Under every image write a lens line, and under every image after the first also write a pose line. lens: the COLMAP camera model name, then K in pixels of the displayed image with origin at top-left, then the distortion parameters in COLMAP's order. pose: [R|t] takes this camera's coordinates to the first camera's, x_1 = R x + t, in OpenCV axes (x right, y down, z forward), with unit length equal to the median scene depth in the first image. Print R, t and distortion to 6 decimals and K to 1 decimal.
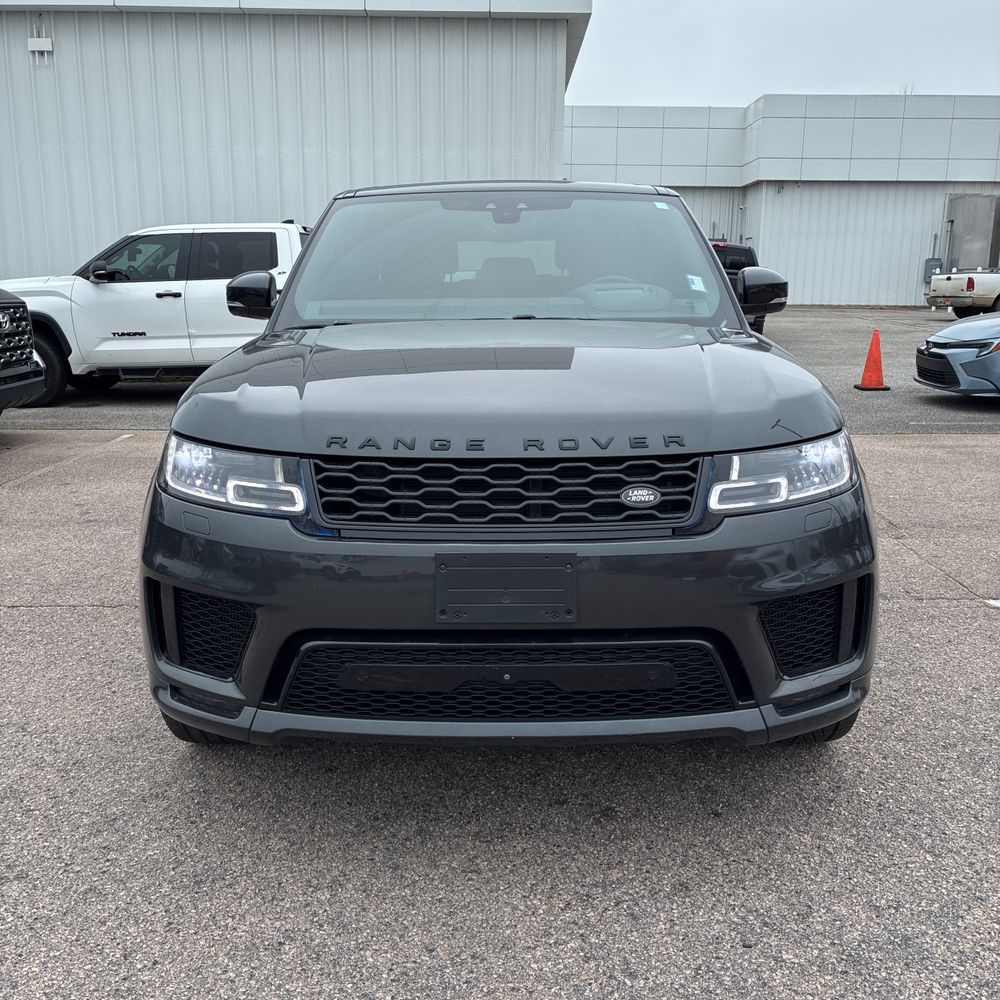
lens RADIAL K [[995.7, 0, 510.6], [0, 995.7, 503.3], [0, 0, 1]] dist [0.053107, -0.057517]
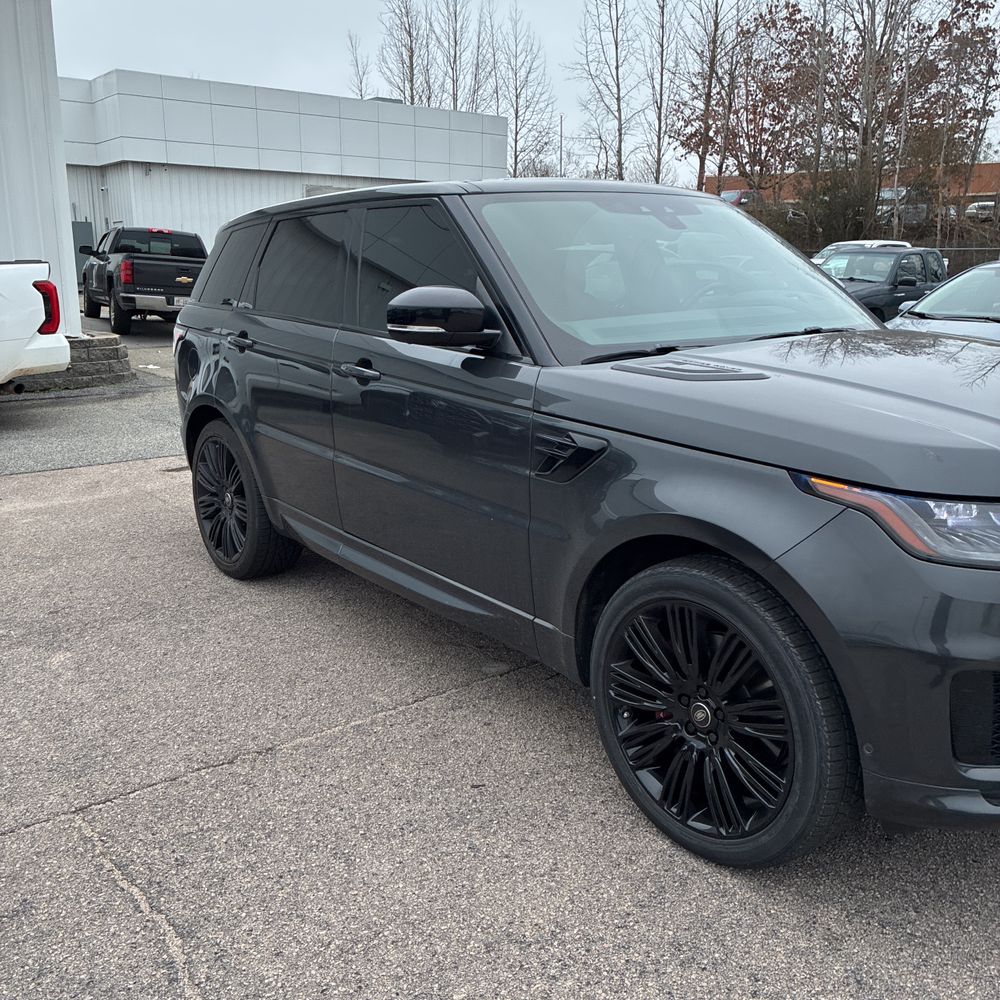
lens RADIAL K [[995.2, 0, 500.0], [0, 995.2, 500.0], [0, 0, 1]] dist [0.032938, -0.013176]
pose [[0.788655, -0.148193, 0.596710, -1.184411], [0.140197, 0.988295, 0.060148, -0.176353], [-0.598639, 0.036220, 0.800199, 0.585591]]
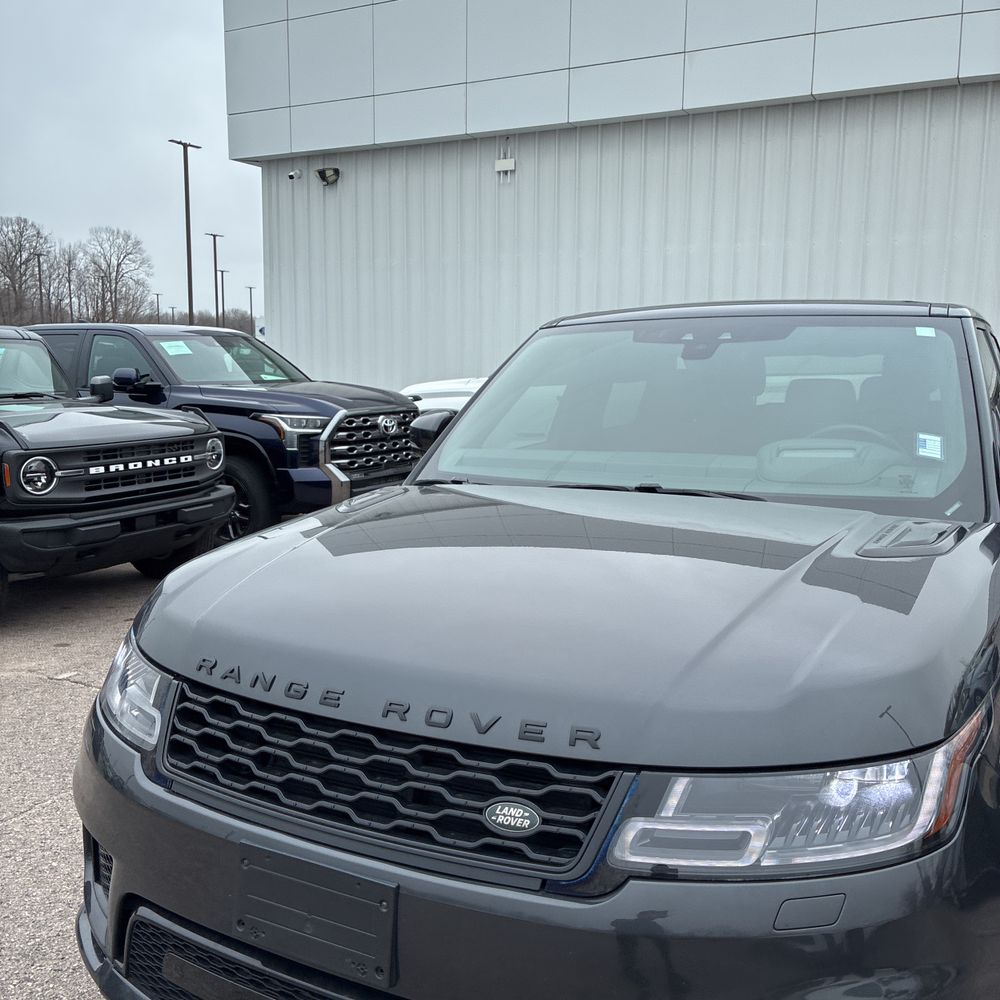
lens RADIAL K [[1026.5, 0, 466.6], [0, 1026.5, 501.5], [0, 0, 1]] dist [0.011873, -0.013154]
pose [[0.871031, 0.063337, -0.487128, 0.404063], [-0.105455, 0.992643, -0.059499, -0.163932], [0.479775, 0.103195, 0.871302, 0.344145]]
